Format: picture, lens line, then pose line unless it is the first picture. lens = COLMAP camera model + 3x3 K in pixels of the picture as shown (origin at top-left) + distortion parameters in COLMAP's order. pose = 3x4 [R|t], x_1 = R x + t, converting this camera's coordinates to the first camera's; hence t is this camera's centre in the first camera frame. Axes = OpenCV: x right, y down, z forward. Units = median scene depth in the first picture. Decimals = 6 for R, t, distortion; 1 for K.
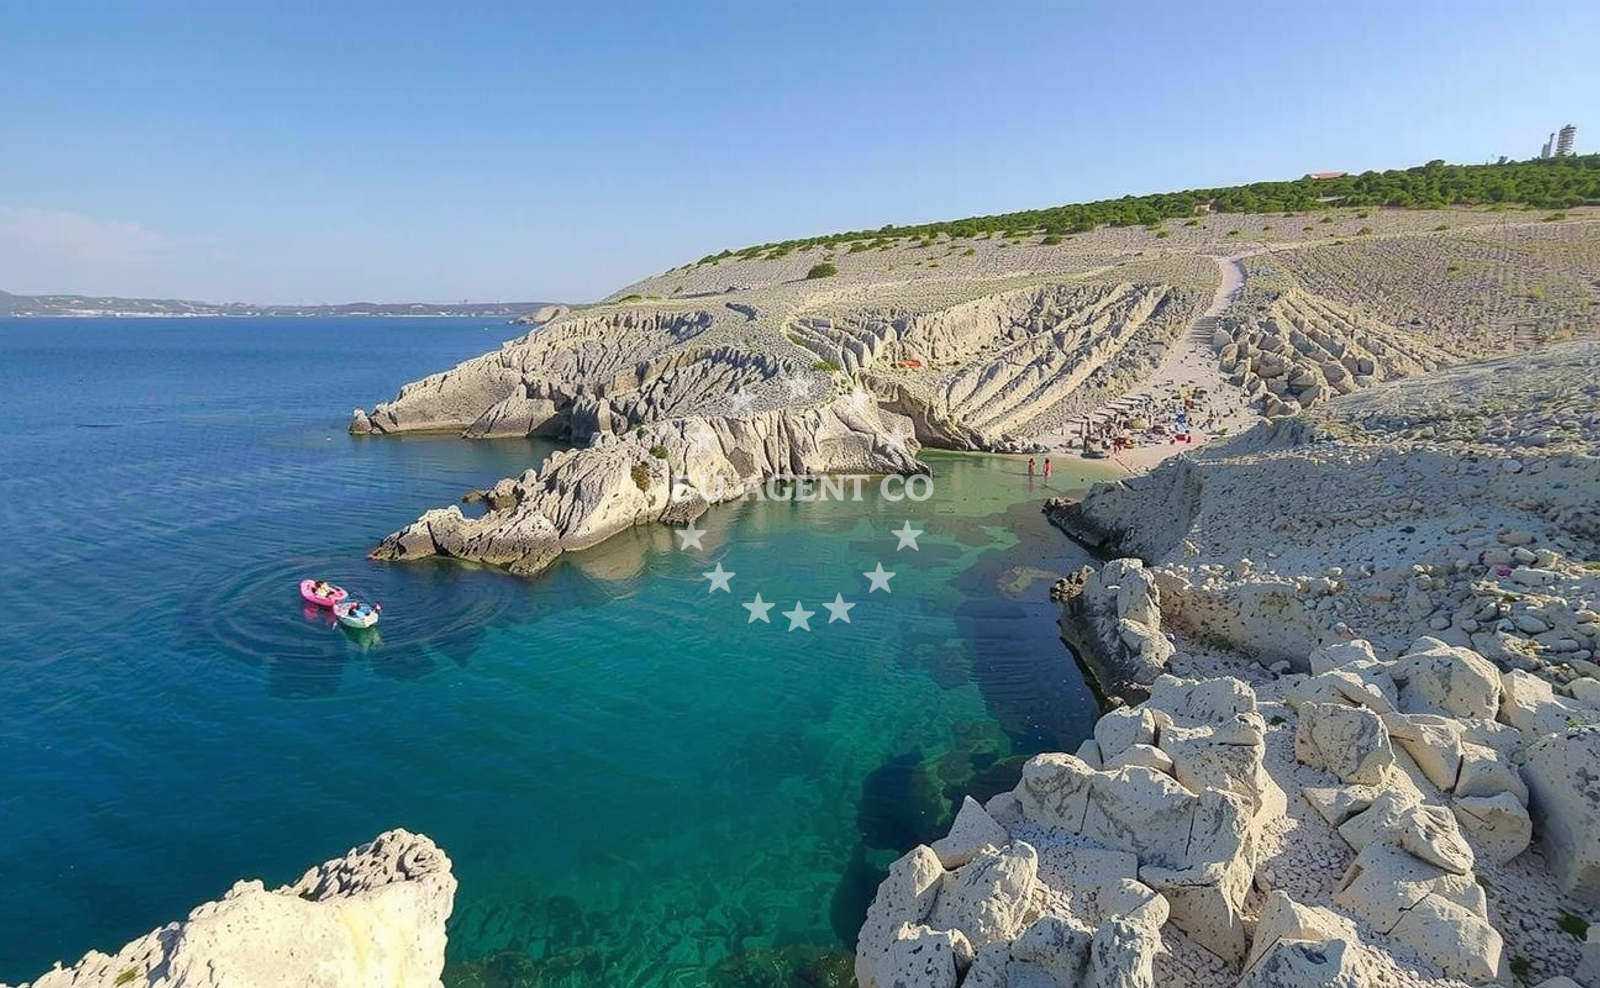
lens RADIAL K [[638.2, 0, 799.7], [0, 638.2, 492.1], [0, 0, 1]] dist [0.000613, -0.000002]
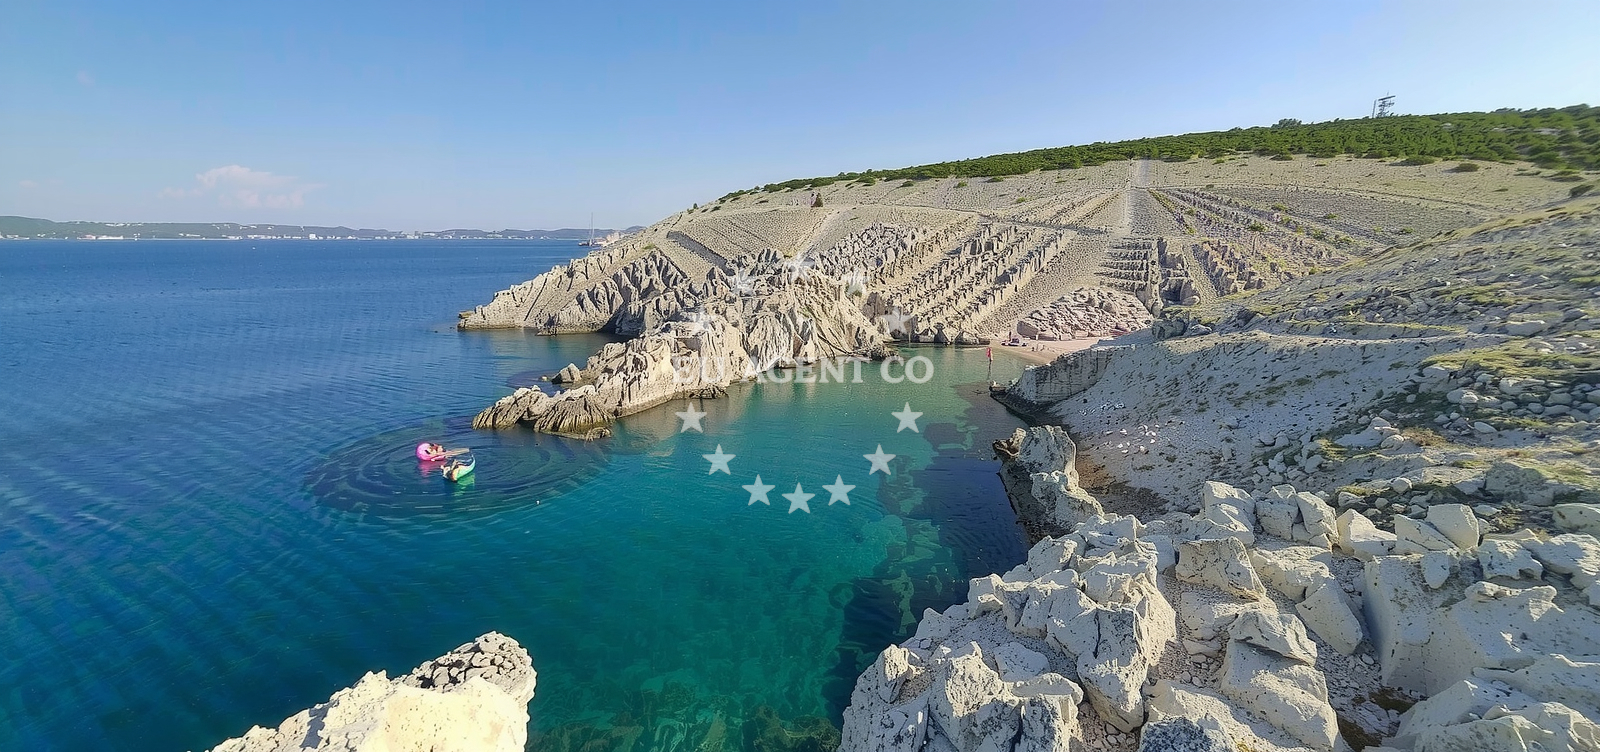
lens RADIAL K [[1508.2, 0, 801.0], [0, 1508.2, 376.1], [0, 0, 1]] dist [0.001282, 0.000282]
pose [[1.000000, 0.000315, 0.000912, -0.000037], [-0.000315, 1.000000, -0.000269, 0.005104], [-0.000912, 0.000269, 1.000000, -2.067504]]
